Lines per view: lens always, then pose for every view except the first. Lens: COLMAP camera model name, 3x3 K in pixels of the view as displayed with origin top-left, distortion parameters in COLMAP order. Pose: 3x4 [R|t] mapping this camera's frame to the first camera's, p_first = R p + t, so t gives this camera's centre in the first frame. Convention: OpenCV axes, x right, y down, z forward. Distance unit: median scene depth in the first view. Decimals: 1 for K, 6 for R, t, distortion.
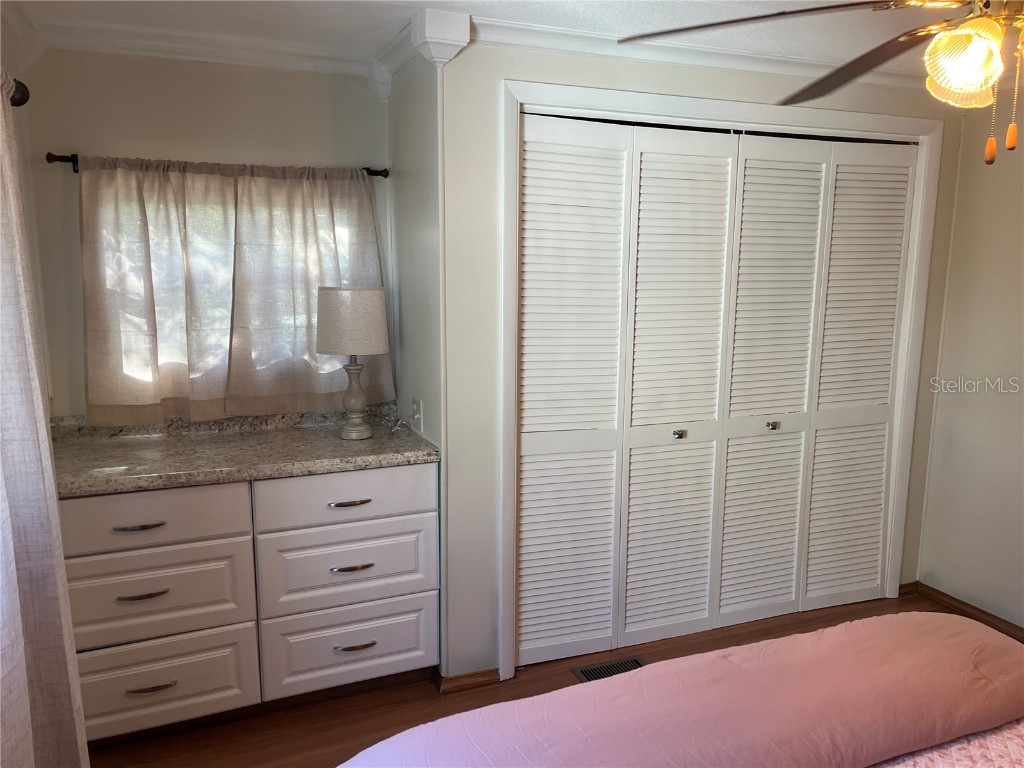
lens RADIAL K [[774.5, 0, 513.2], [0, 774.5, 388.0], [0, 0, 1]] dist [0.068270, -0.087836]
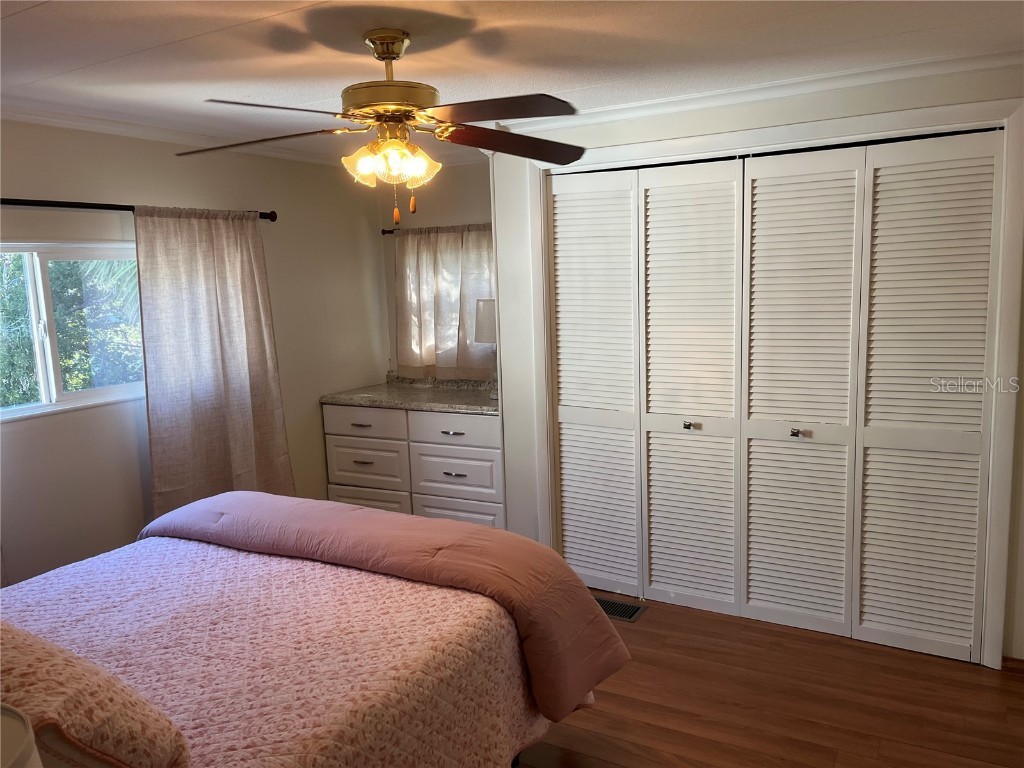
lens RADIAL K [[774.5, 0, 511.9], [0, 774.5, 385.9], [0, 0, 1]] dist [0.068270, -0.087836]
pose [[0.620420, 0.082175, -0.779952, 1.003549], [-0.098096, 0.994816, 0.026781, -0.003853], [0.778110, 0.059895, 0.625266, 0.080215]]
